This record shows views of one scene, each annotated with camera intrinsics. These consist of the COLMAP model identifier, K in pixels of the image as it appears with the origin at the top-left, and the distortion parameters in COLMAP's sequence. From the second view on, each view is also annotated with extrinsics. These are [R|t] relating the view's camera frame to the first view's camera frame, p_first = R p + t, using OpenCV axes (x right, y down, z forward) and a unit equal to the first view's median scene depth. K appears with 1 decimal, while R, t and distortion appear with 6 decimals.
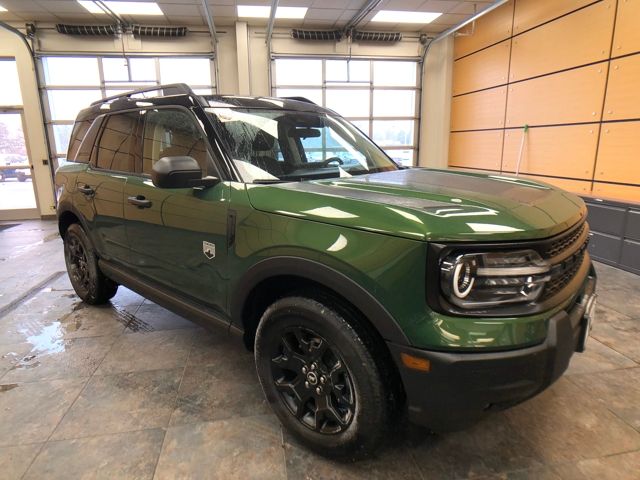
lens RADIAL K [[410.0, 0, 314.8], [0, 410.0, 227.7], [0, 0, 1]] dist [-0.026177, 0.020265]
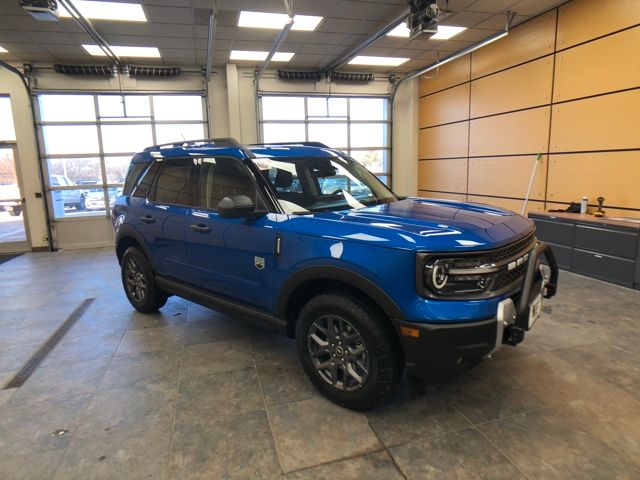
lens RADIAL K [[410.0, 0, 318.0], [0, 410.0, 226.0], [0, 0, 1]] dist [-0.026177, 0.020265]
pose [[0.992992, -0.031380, 0.113939, -0.089273], [0.038059, 0.997653, -0.056924, 0.000686], [-0.111886, 0.060862, 0.991856, -0.085027]]
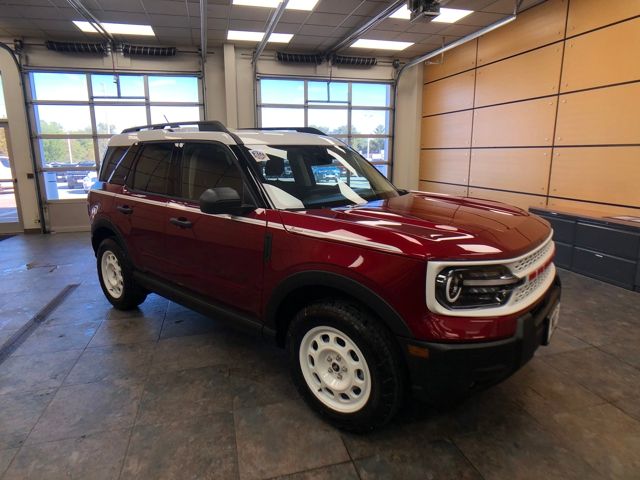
lens RADIAL K [[410.0, 0, 318.2], [0, 410.0, 227.6], [0, 0, 1]] dist [-0.026177, 0.020265]
pose [[0.994889, -0.009365, 0.100537, -0.061945], [0.011251, 0.999771, -0.018203, -0.007612], [-0.100344, 0.019241, 0.994767, -0.065554]]
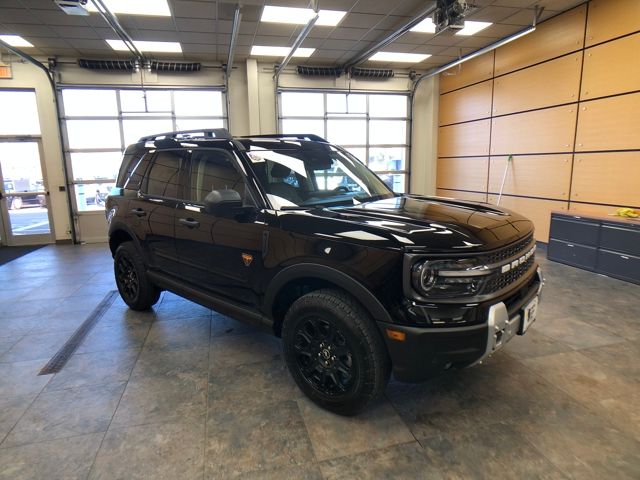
lens RADIAL K [[410.0, 0, 317.9], [0, 410.0, 232.8], [0, 0, 1]] dist [-0.026177, 0.020265]
pose [[0.996148, -0.018751, 0.085658, -0.107479], [0.021898, 0.999114, -0.035946, 0.003122], [-0.084908, 0.037683, 0.995676, -0.085905]]
